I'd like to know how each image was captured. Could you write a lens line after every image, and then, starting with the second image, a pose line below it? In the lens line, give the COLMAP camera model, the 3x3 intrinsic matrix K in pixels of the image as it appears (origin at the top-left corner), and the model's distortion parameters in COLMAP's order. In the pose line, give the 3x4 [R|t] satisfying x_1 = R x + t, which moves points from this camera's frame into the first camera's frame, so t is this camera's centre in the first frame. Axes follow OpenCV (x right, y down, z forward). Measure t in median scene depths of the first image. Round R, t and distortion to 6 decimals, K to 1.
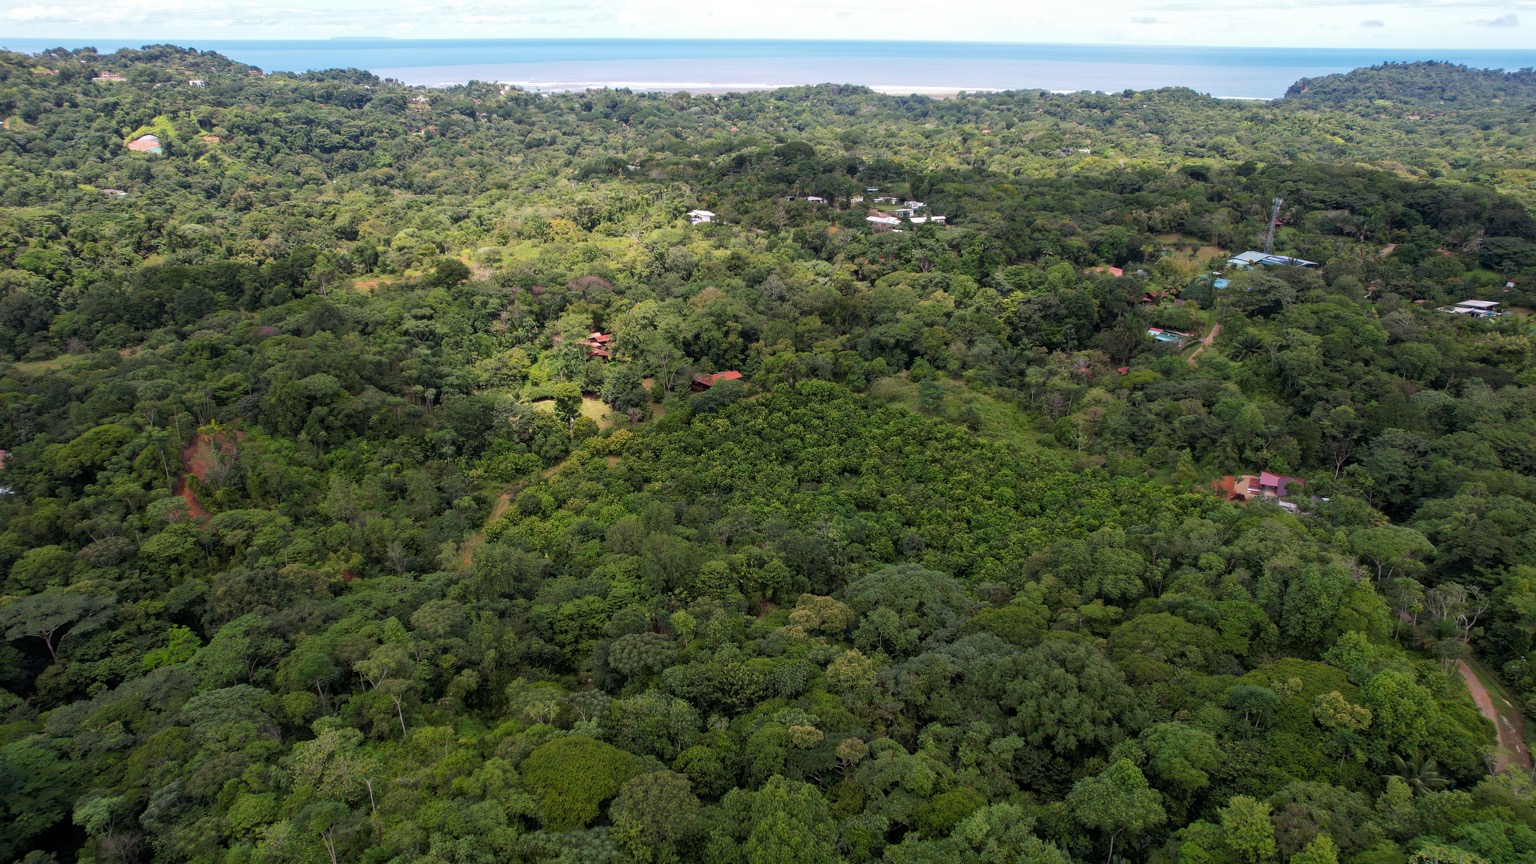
lens RADIAL K [[977.8, 0, 769.3], [0, 977.8, 438.8], [0, 0, 1]] dist [-0.079524, 0.070383]
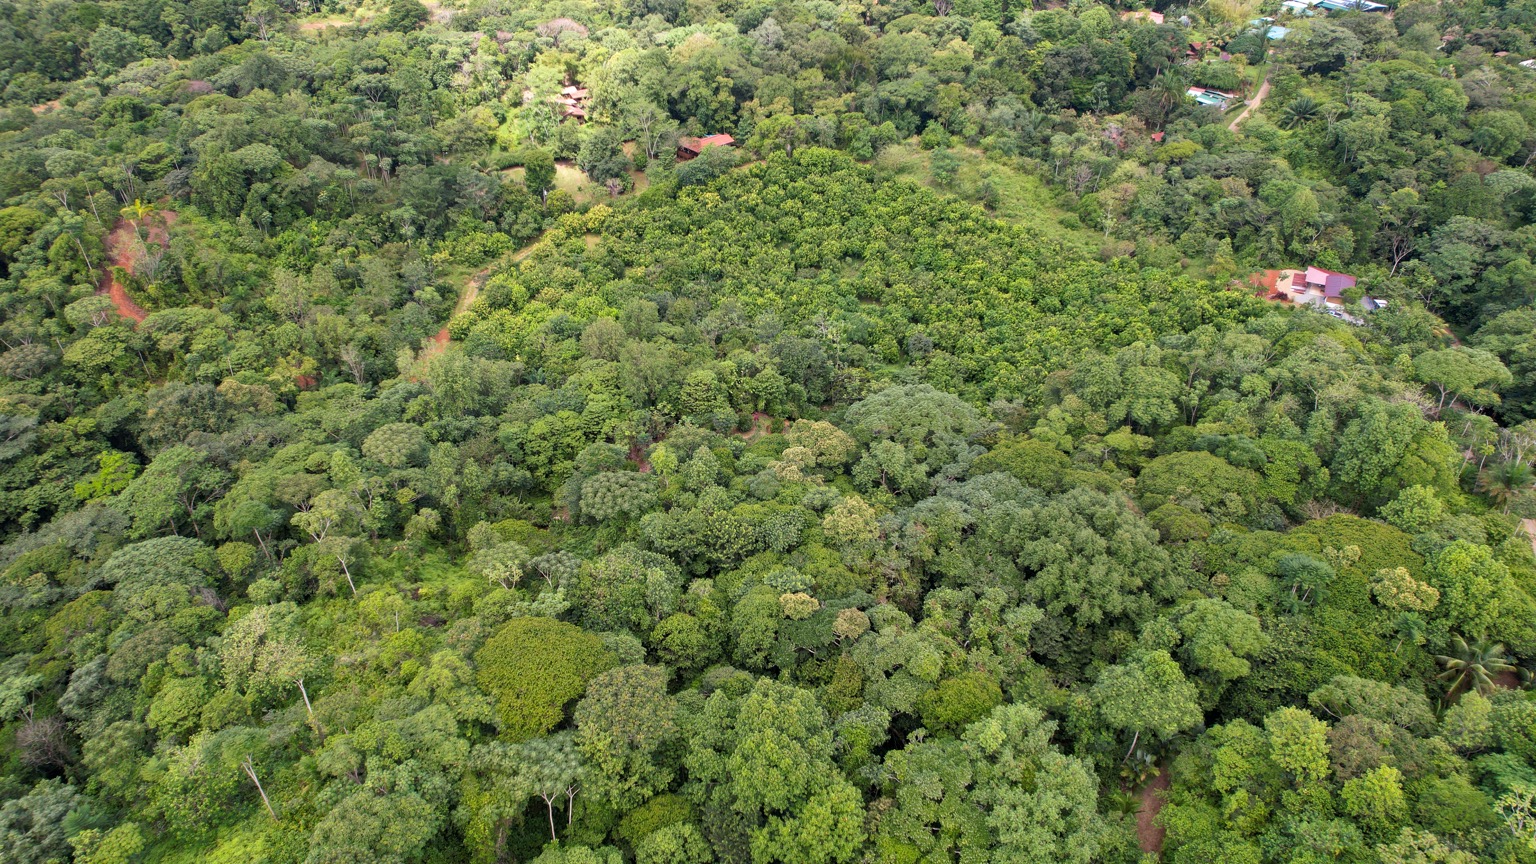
lens RADIAL K [[977.8, 0, 767.2], [0, 977.8, 436.8], [0, 0, 1]] dist [-0.079524, 0.070383]
pose [[0.999985, 0.005124, 0.002137, 0.003202], [-0.005498, 0.967351, 0.253381, -0.040822], [-0.000769, -0.253389, 0.967364, 0.101236]]
